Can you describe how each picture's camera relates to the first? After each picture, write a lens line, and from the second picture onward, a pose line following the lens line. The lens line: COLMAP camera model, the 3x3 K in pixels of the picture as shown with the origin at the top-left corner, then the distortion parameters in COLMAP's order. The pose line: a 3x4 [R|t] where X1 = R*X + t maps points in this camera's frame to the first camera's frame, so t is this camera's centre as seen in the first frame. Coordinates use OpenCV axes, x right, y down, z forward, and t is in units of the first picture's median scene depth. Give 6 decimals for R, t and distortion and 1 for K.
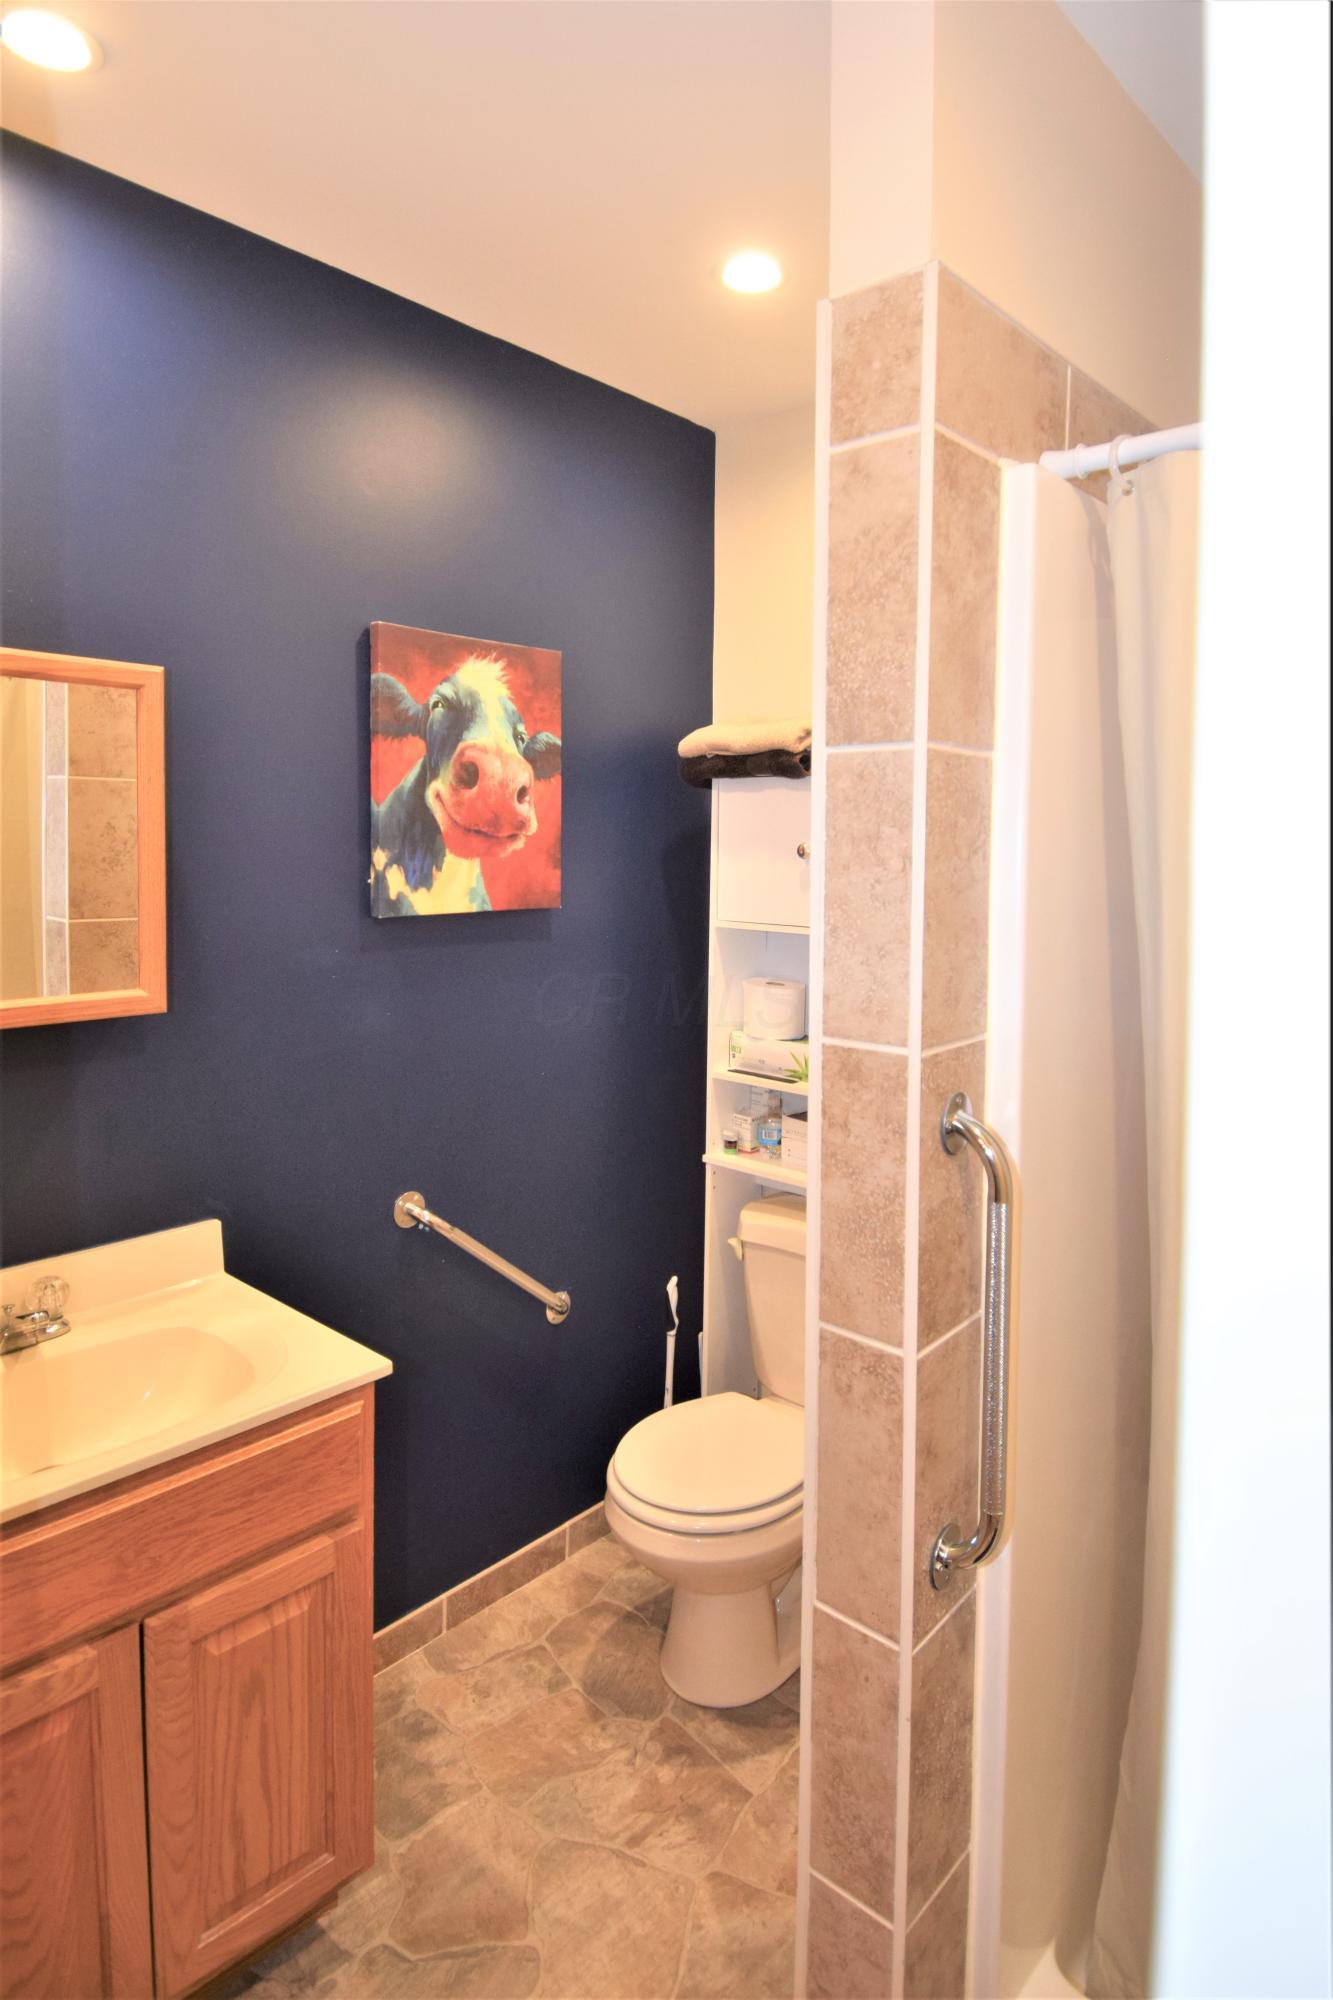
lens RADIAL K [[1198.9, 0, 672.8], [0, 1198.9, 902.1], [0, 0, 1]] dist [0.043325, -0.048760]
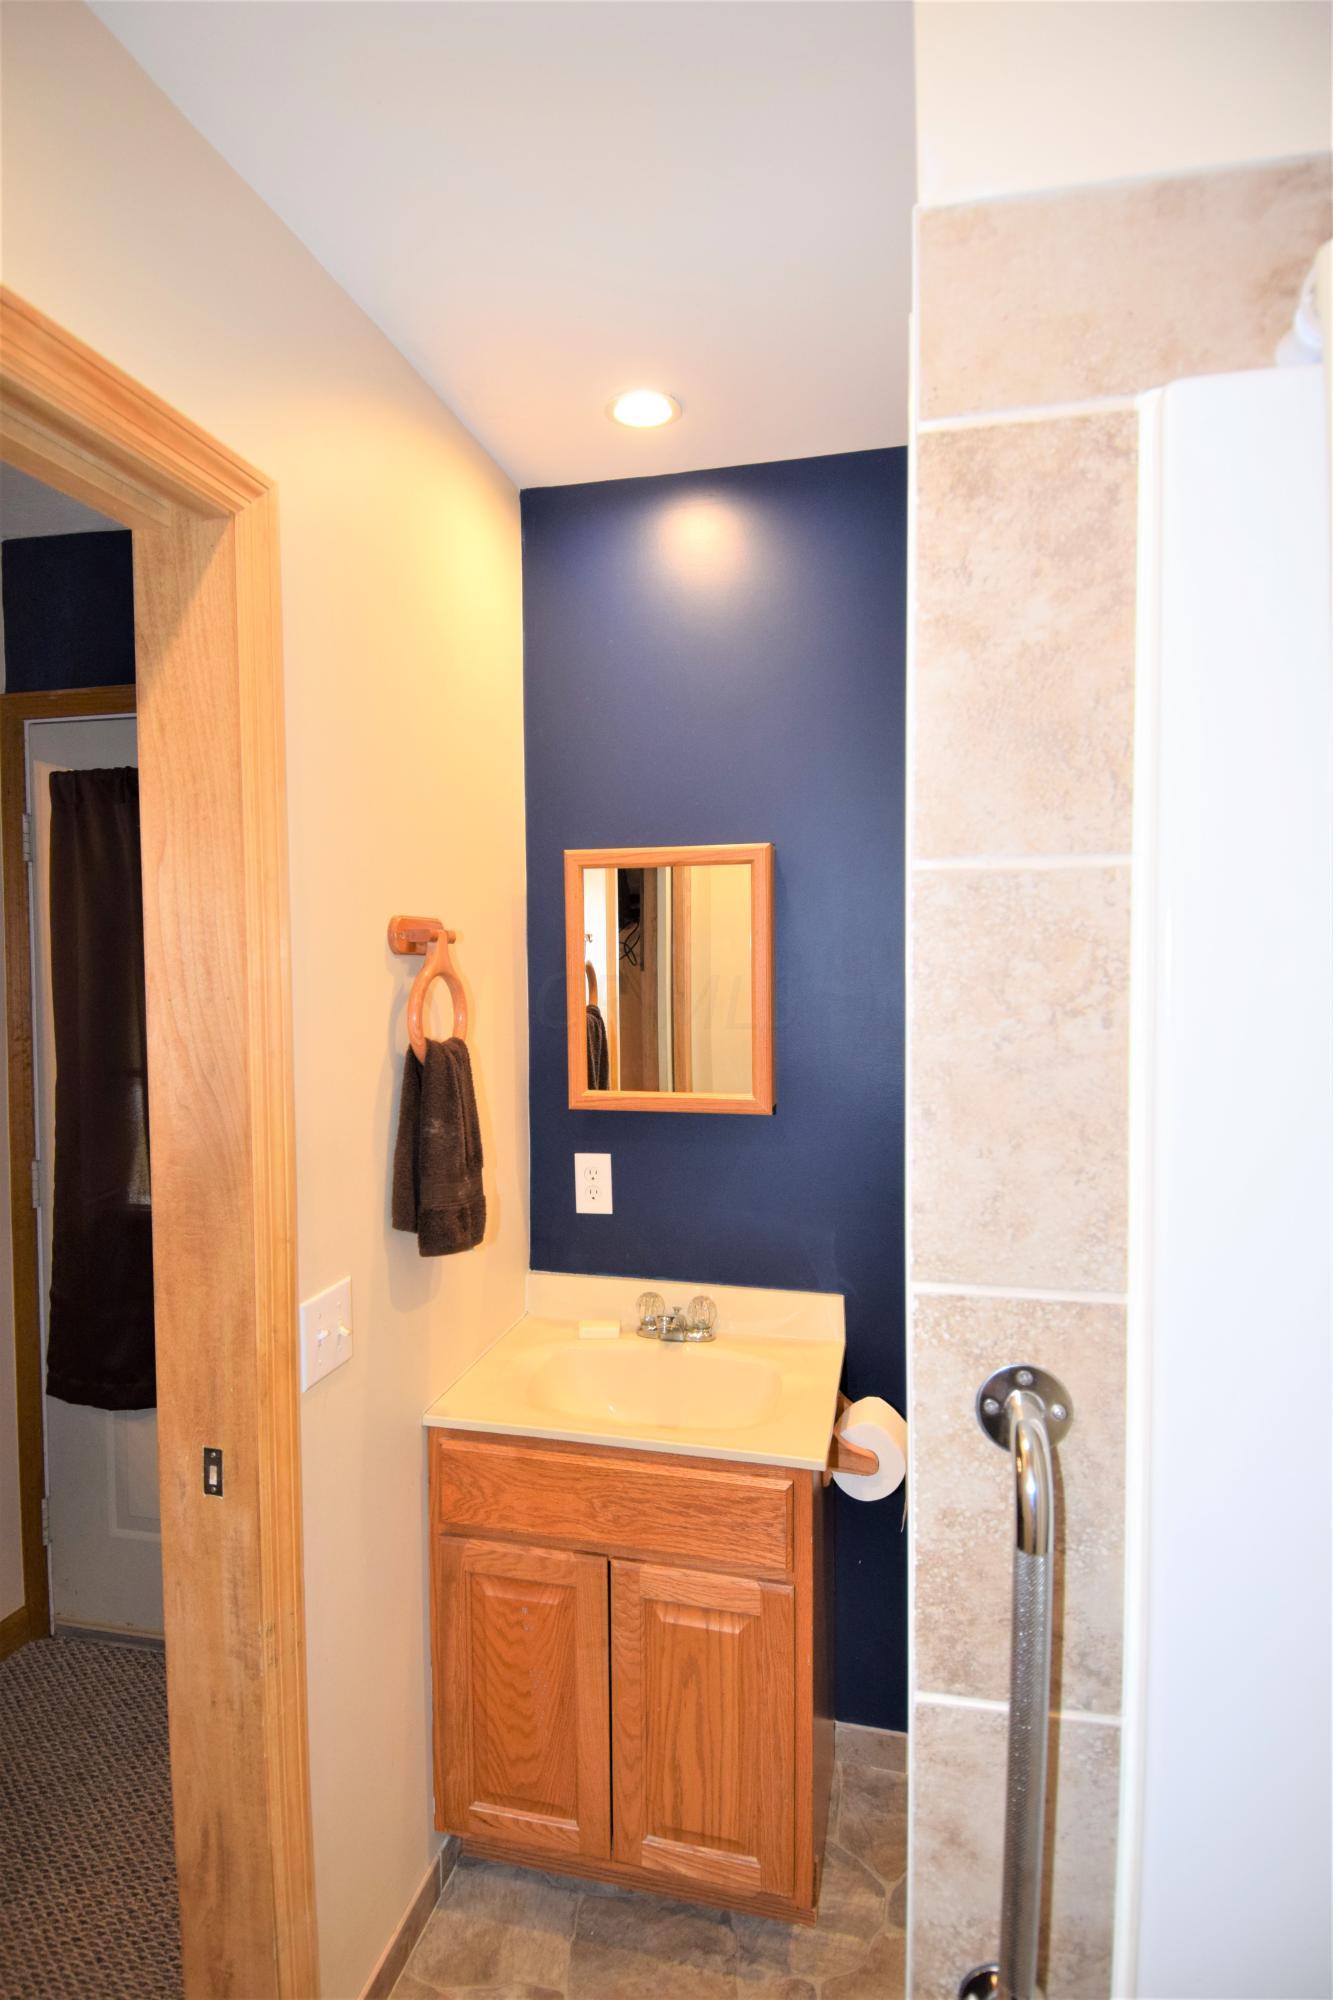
lens RADIAL K [[1044.9, 0, 666.5], [0, 1044.9, 1000.0], [0, 0, 1]] dist [0.053200, -0.053567]
pose [[0.447641, 0.021314, -0.893959, 0.599588], [-0.028764, 0.999542, 0.009427, -0.042752], [0.893750, 0.021494, 0.448049, 0.482286]]
